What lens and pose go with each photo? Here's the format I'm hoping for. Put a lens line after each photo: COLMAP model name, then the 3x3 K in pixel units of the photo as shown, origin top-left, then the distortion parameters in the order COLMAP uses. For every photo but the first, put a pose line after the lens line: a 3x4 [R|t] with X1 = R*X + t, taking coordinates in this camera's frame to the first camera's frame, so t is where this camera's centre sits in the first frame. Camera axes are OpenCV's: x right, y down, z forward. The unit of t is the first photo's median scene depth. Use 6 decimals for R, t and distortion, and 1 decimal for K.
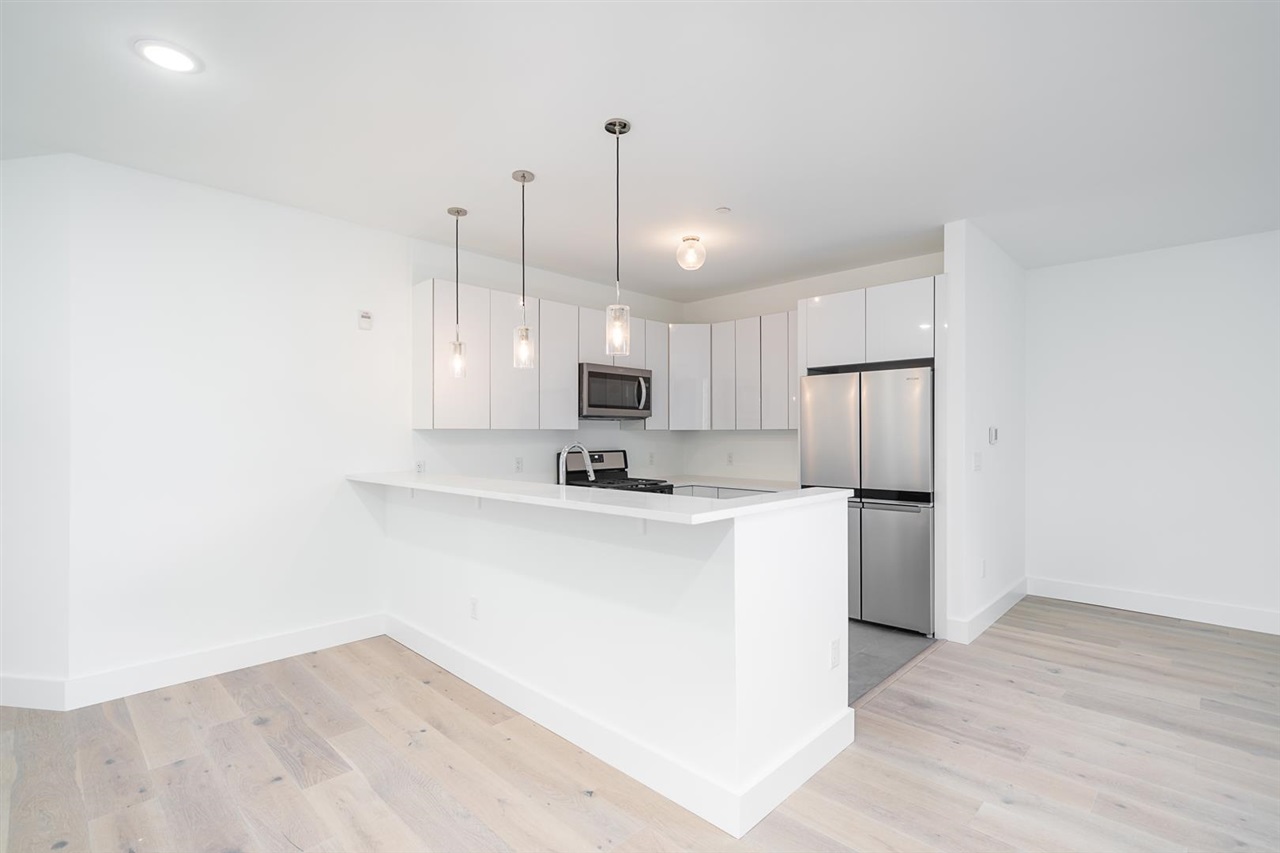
lens RADIAL K [[589.8, 0, 638.2], [0, 589.8, 433.0], [0, 0, 1]] dist [-0.017016, 0.000186]
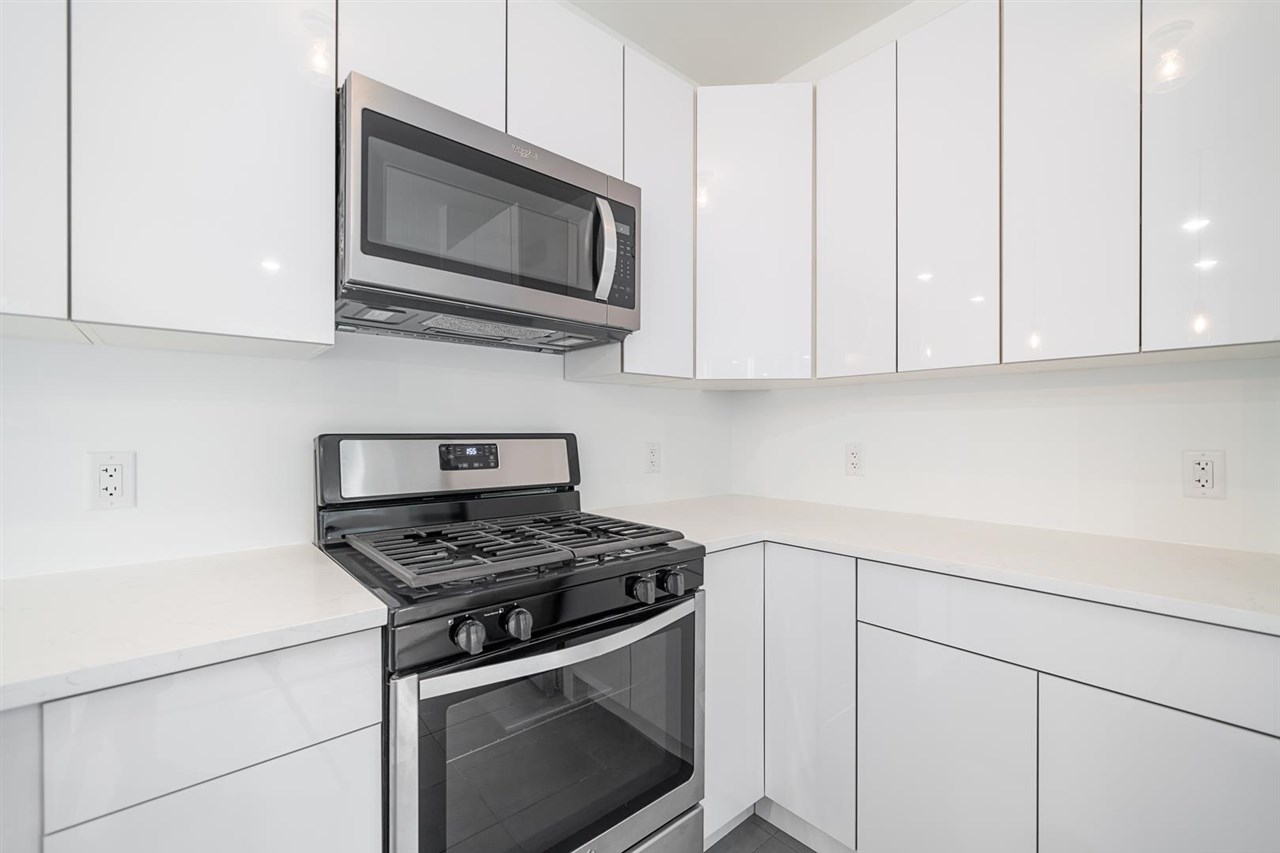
lens RADIAL K [[515.3, 0, 643.6], [0, 515.3, 430.9], [0, 0, 1]] dist [0.001618, 0.000206]
pose [[0.997305, 0.001987, -0.073336, 0.050725], [-0.002070, 0.999997, -0.001059, 0.031637], [0.073333, 0.001208, 0.997307, 0.792380]]
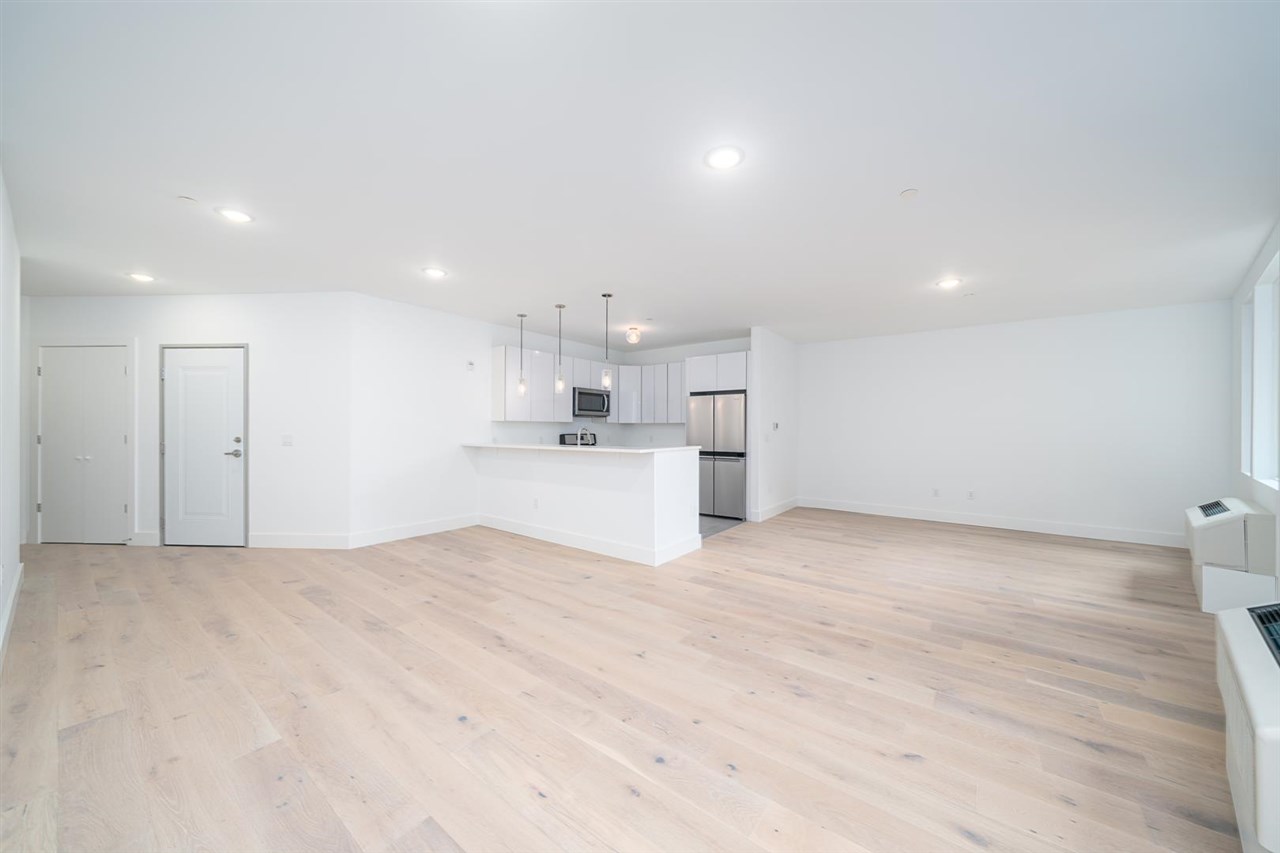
lens RADIAL K [[447.6, 0, 638.4], [0, 447.6, 426.2], [0, 0, 1]] dist [-0.006685, -0.000006]
pose [[0.991497, 0.006447, 0.129973, -0.079457], [-0.005842, 0.999970, -0.005035, 0.013389], [-0.130001, 0.004233, 0.991505, -0.463472]]
